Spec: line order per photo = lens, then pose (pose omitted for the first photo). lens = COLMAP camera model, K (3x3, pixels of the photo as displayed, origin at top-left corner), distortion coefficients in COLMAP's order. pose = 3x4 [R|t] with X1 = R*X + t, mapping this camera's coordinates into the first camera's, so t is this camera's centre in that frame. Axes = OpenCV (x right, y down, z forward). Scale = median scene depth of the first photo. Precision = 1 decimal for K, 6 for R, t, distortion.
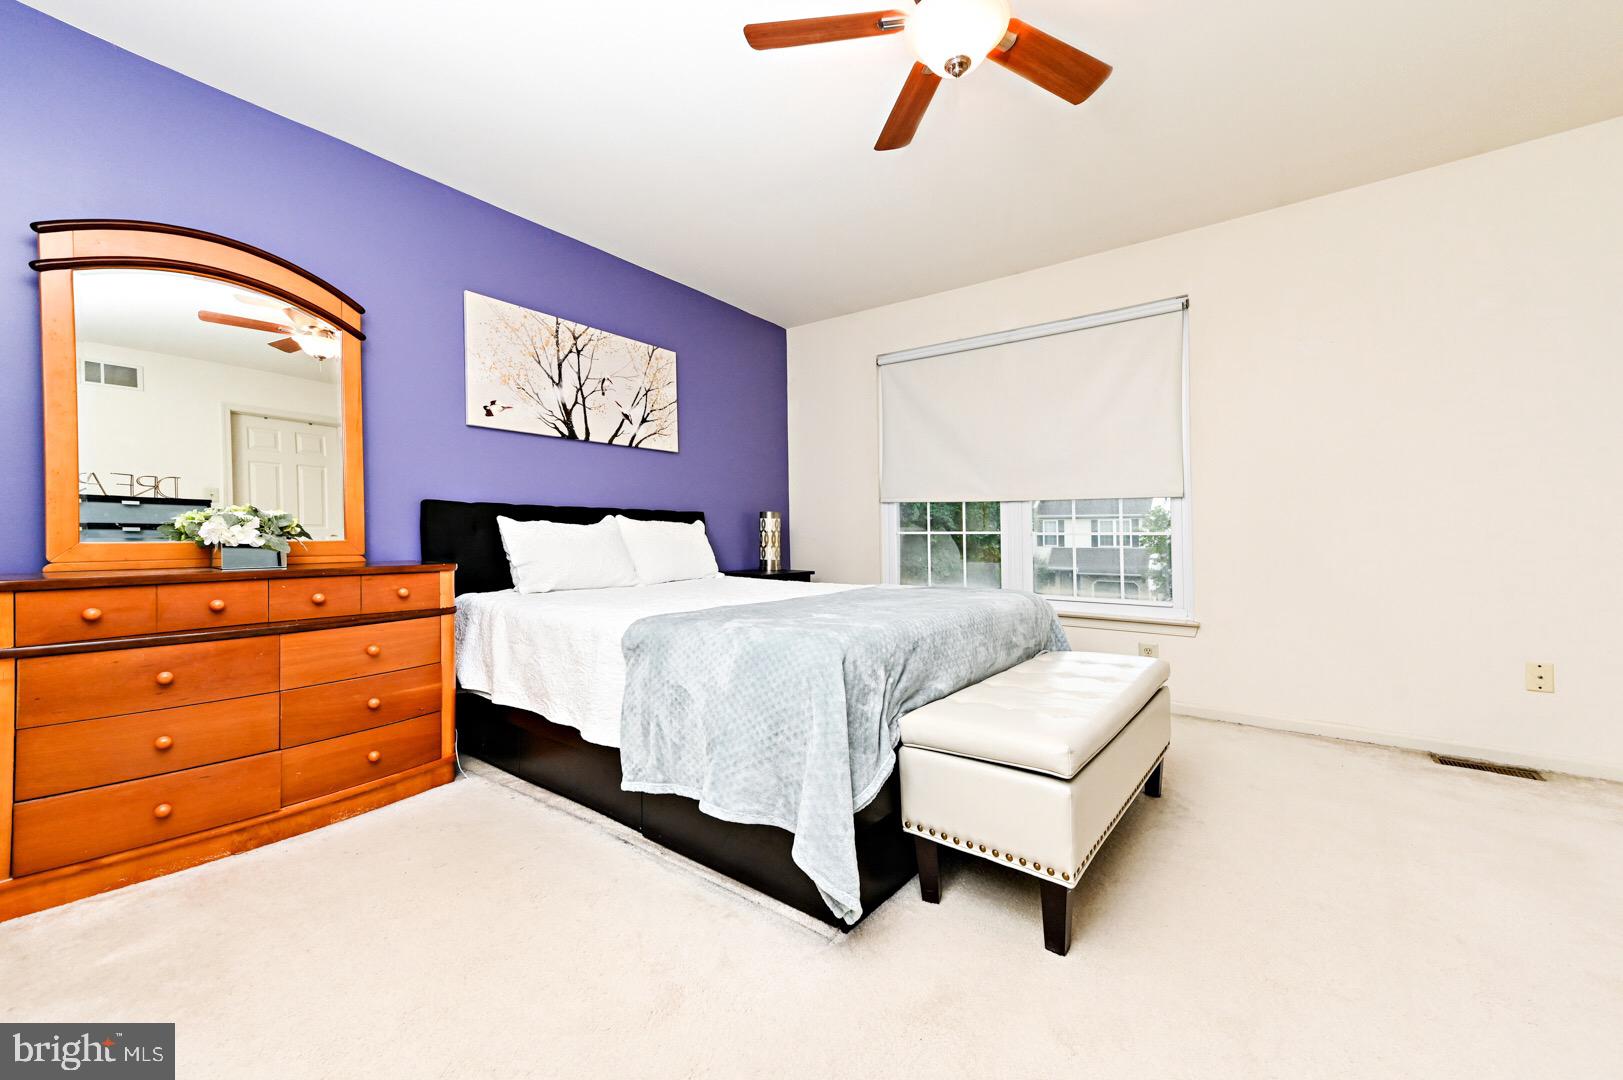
lens RADIAL K [[640.4, 0, 811.3], [0, 640.4, 532.3], [0, 0, 1]] dist [0.000285, 0.000105]
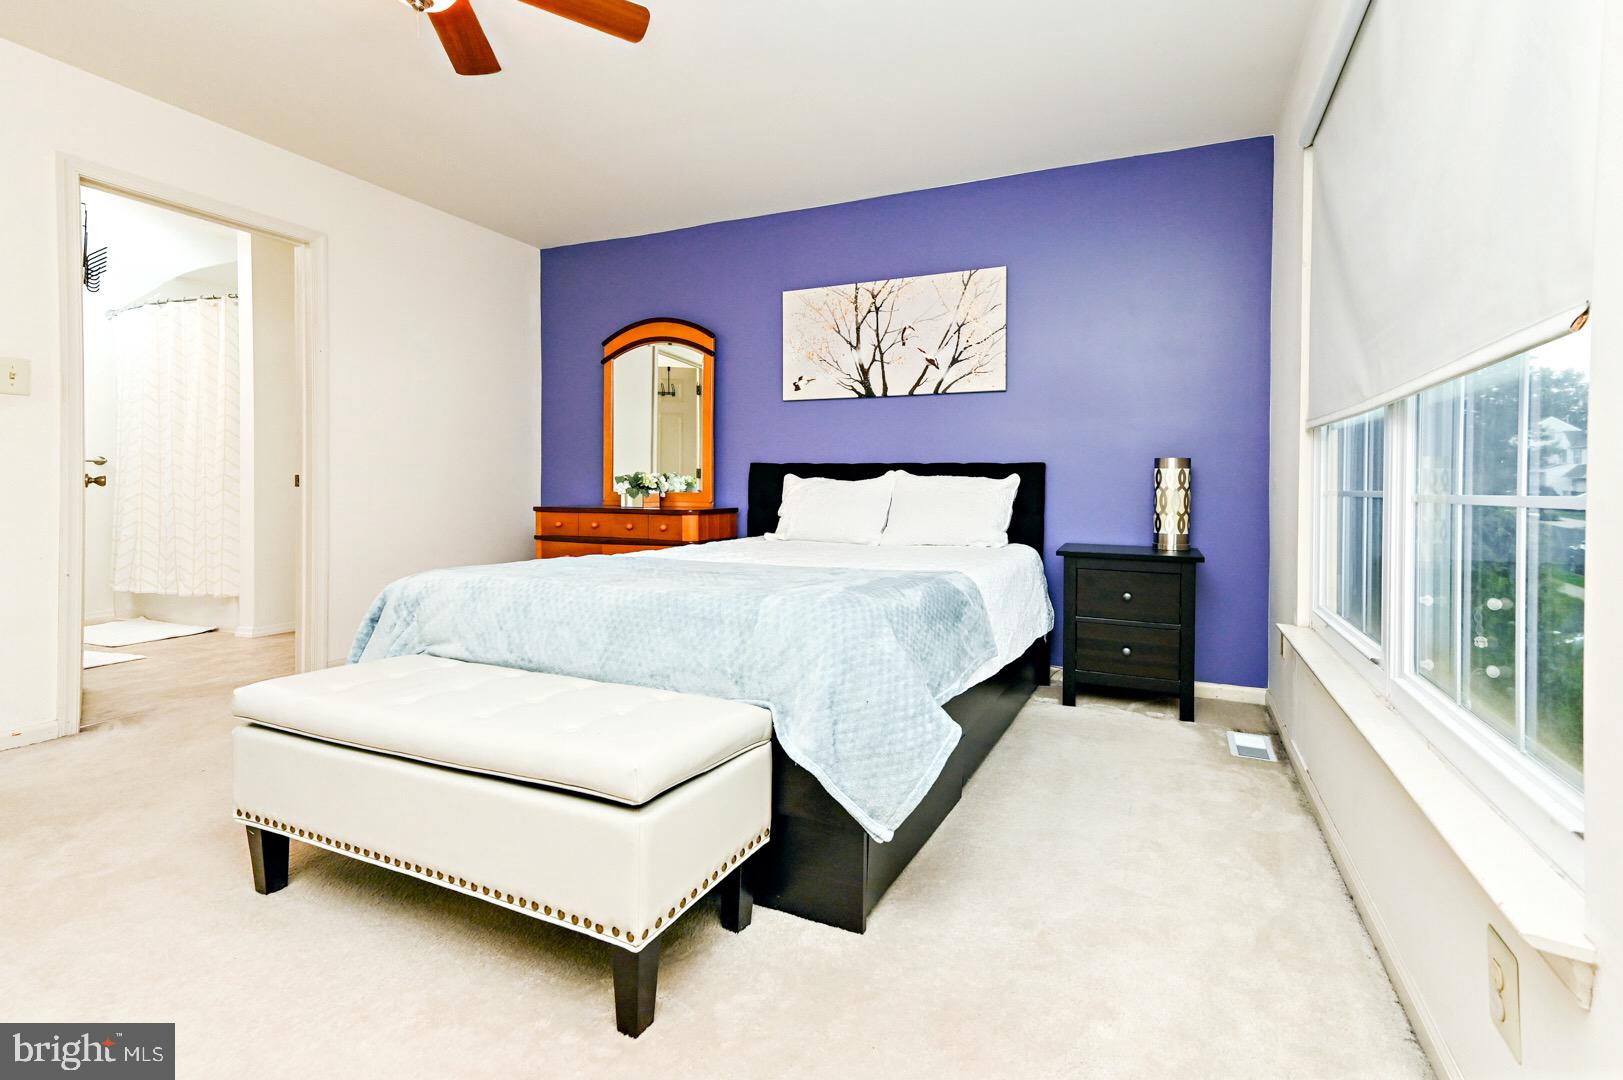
lens RADIAL K [[740.7, 0, 810.9], [0, 740.7, 504.4], [0, 0, 1]] dist [0.000355, -0.000003]
pose [[0.206649, 0.022292, -0.978161, 0.764007], [-0.006690, 0.999749, 0.021370, 0.001190], [0.978392, 0.002128, 0.206746, 0.658981]]
